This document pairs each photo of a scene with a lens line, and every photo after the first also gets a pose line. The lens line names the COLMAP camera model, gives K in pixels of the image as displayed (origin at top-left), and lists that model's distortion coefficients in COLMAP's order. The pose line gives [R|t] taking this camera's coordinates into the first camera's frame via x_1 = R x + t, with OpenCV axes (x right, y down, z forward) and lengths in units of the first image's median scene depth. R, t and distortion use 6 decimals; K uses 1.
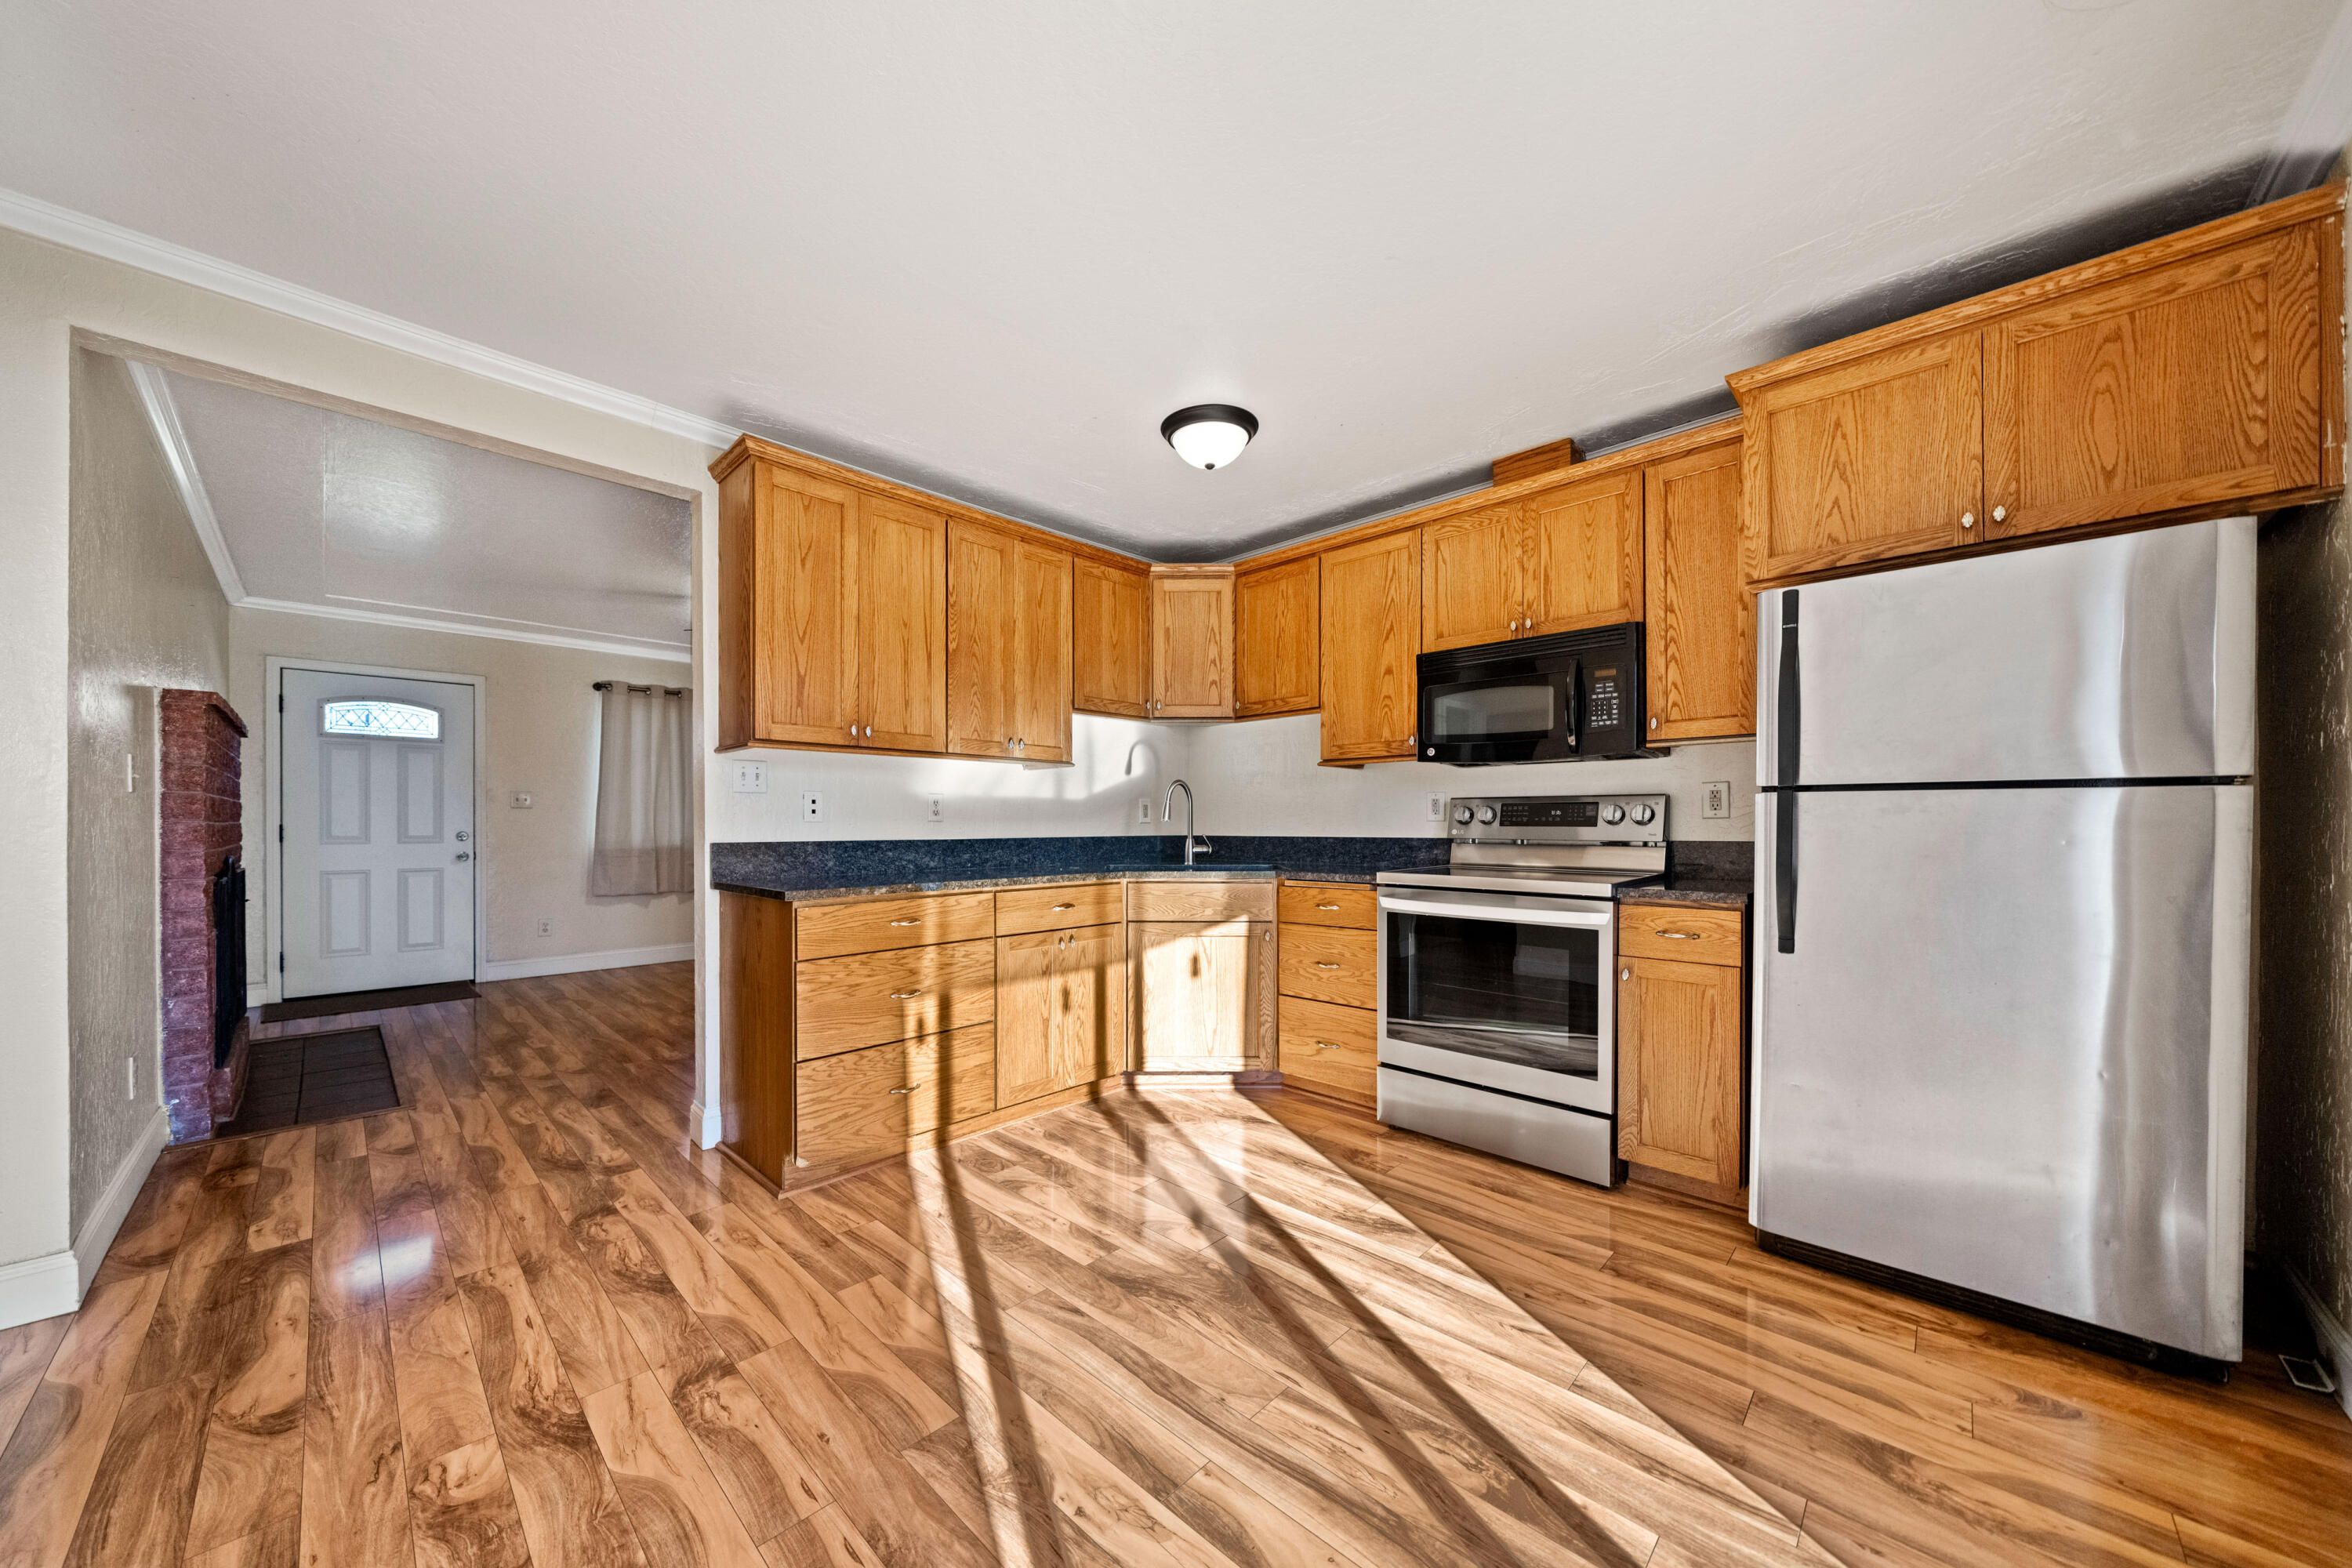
lens RADIAL K [[806.5, 0, 1152.2], [0, 806.5, 831.7], [0, 0, 1]] dist [-0.005132, 0.000104]
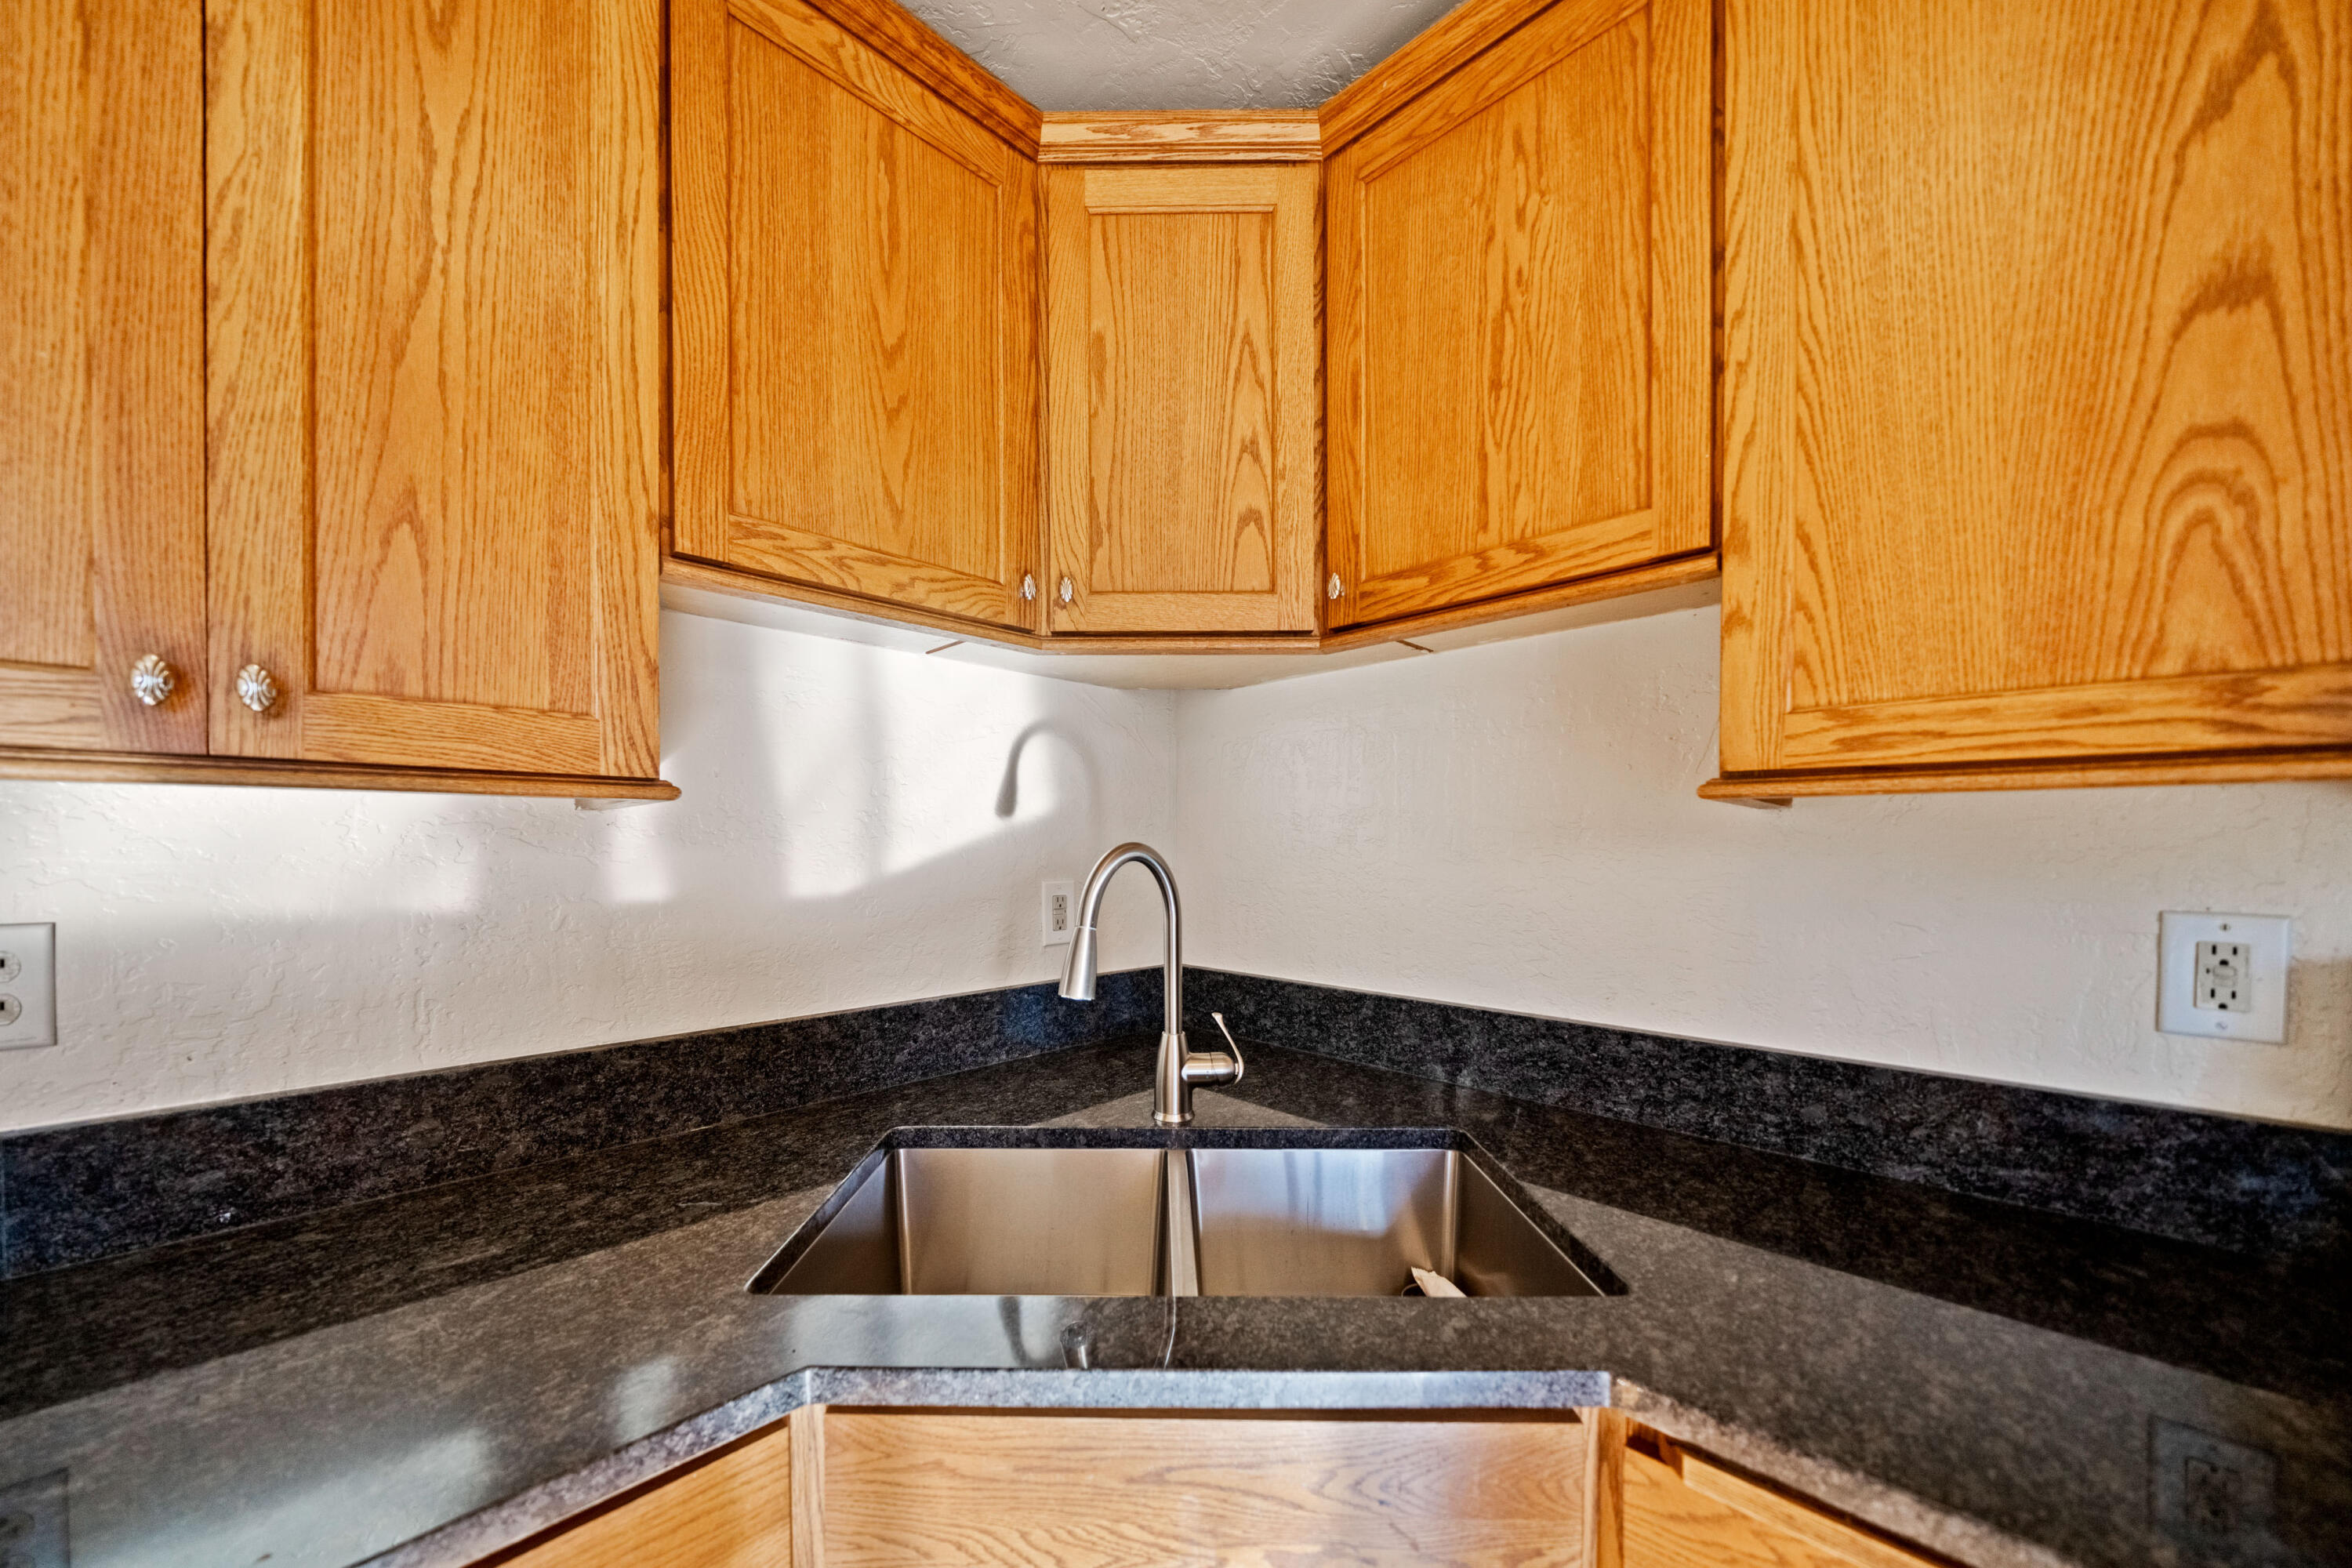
lens RADIAL K [[806.5, 0, 1170.3], [0, 806.5, 855.2], [0, 0, 1]] dist [-0.005132, 0.000104]
pose [[0.999933, 0.001167, 0.011532, 0.053153], [-0.001227, 0.999986, 0.005203, -0.074700], [-0.011526, -0.005216, 0.999920, 0.866908]]
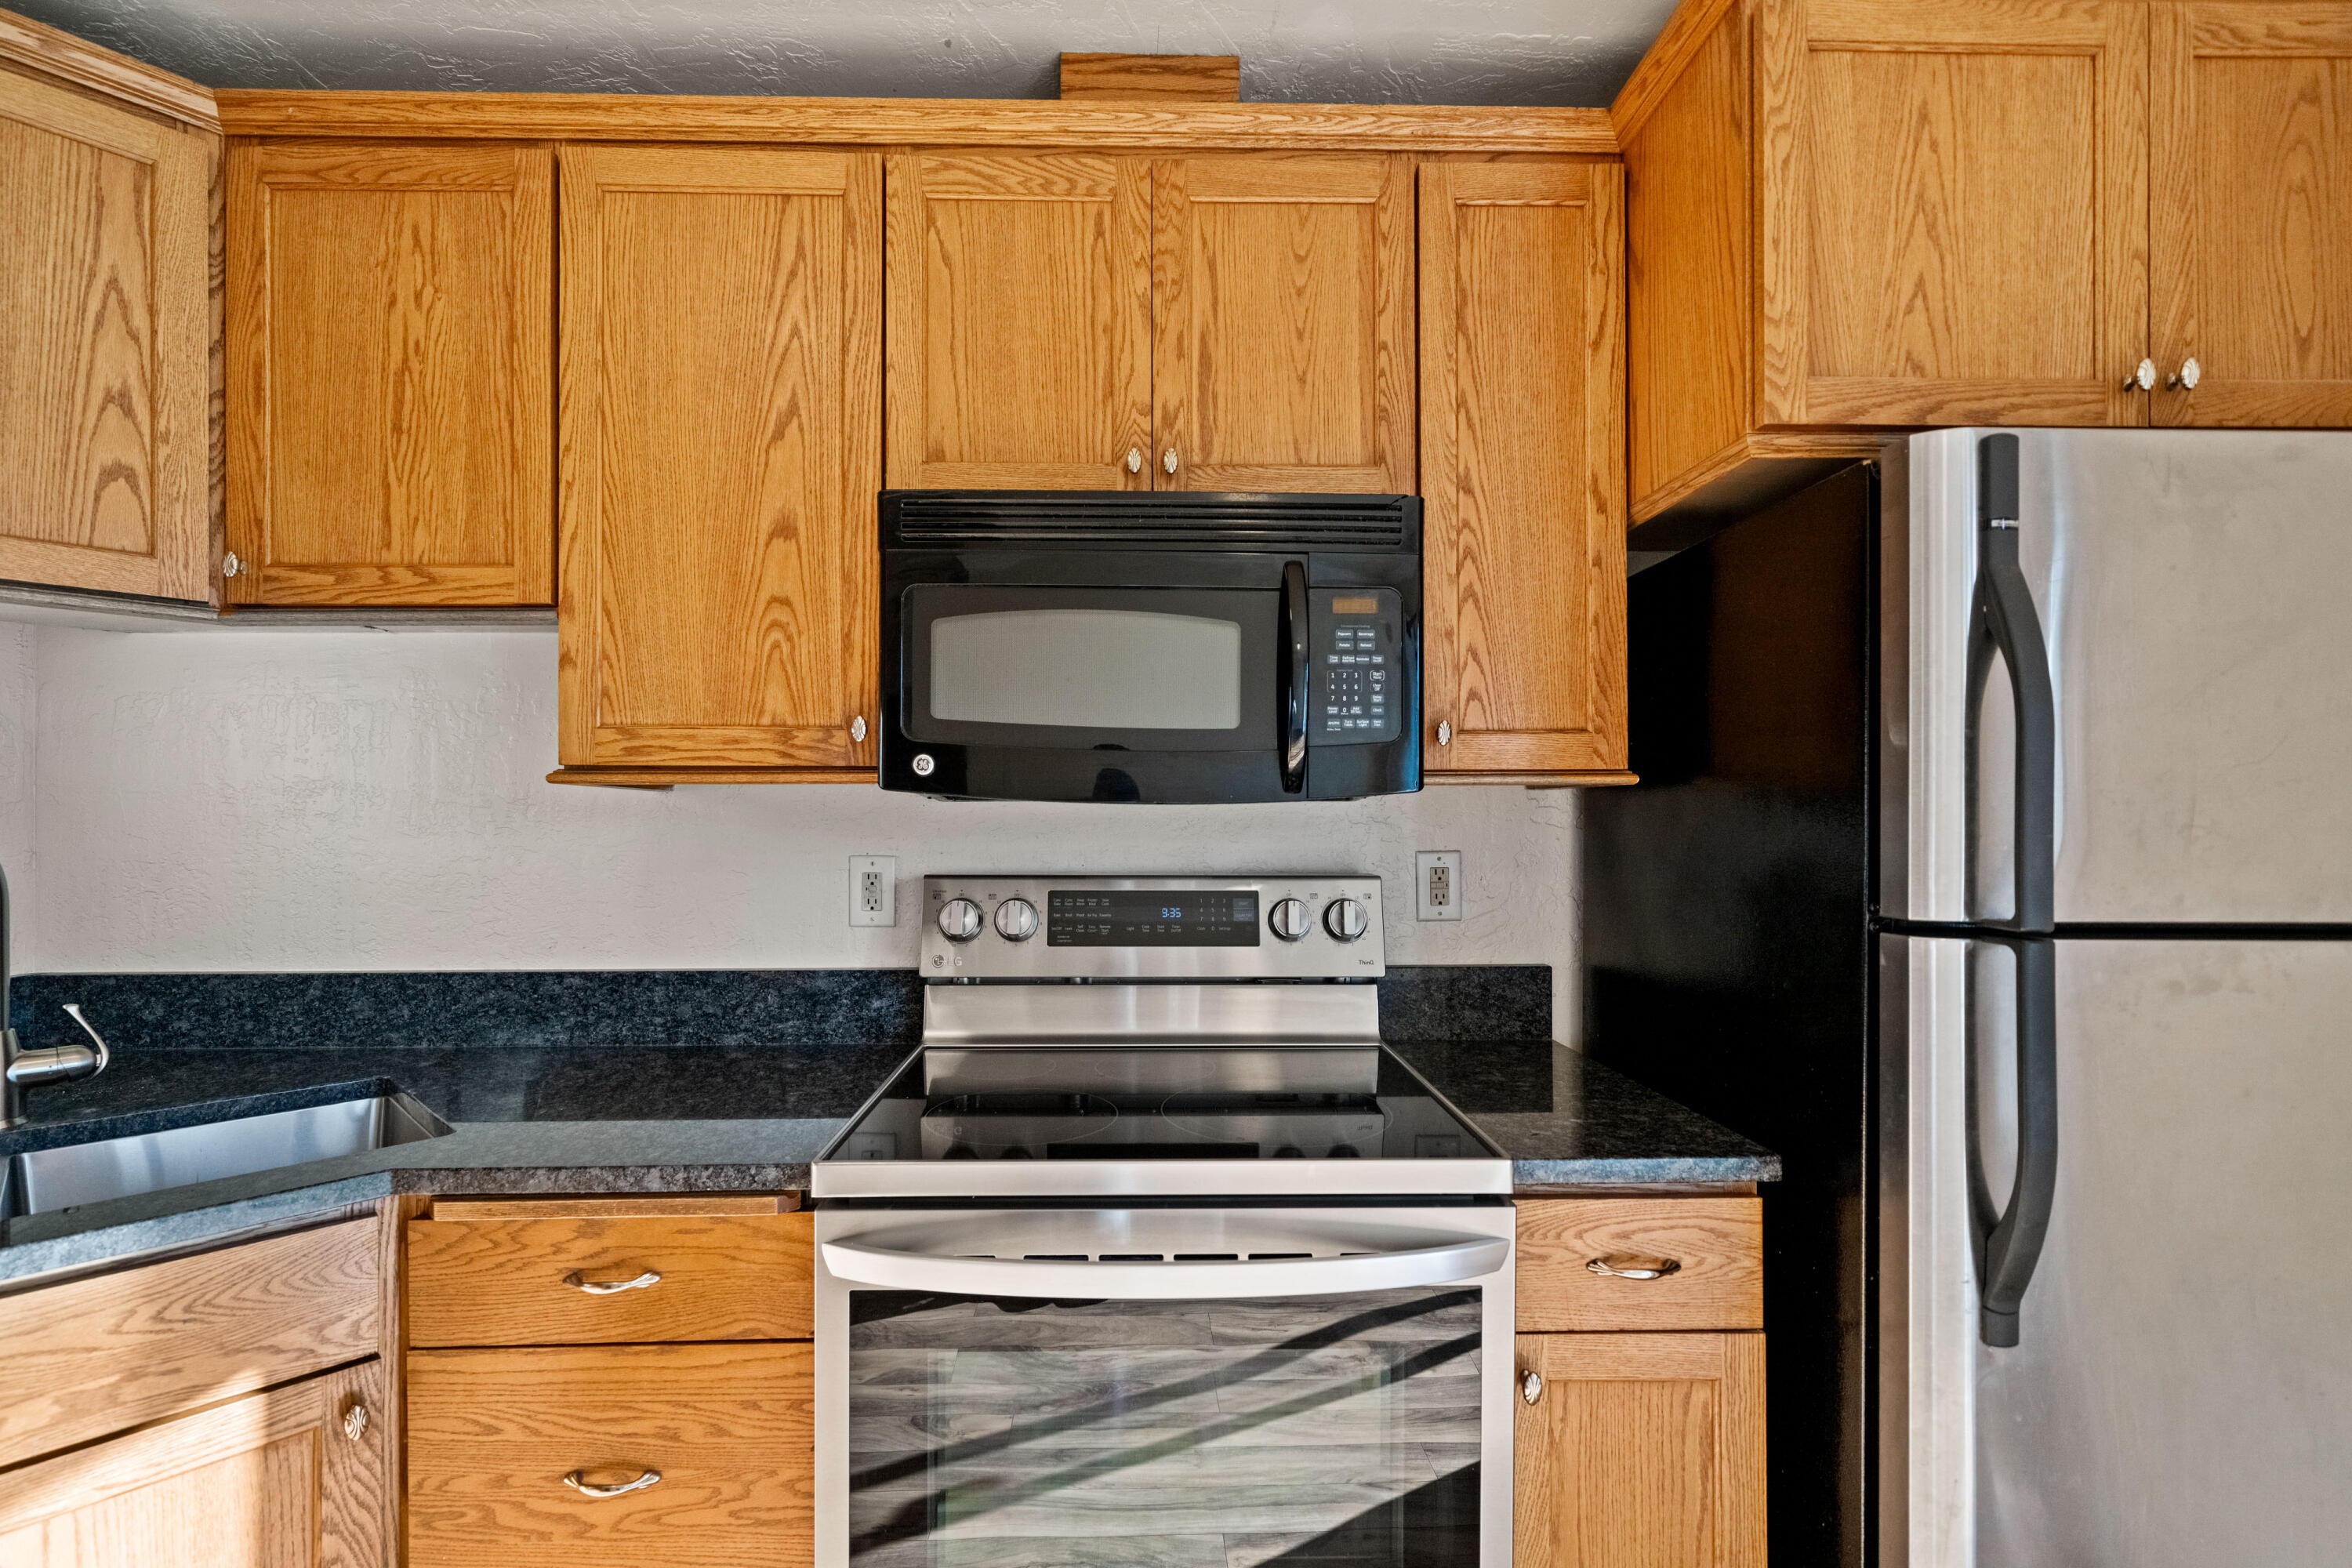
lens RADIAL K [[993.7, 0, 1135.7], [0, 993.7, 818.2], [0, 0, 1]] dist [-0.001376, -0.000162]
pose [[0.691782, 0.002826, 0.722101, 0.089121], [0.008505, 0.999891, -0.012061, -0.068375], [-0.722057, 0.014484, 0.691682, 0.618769]]
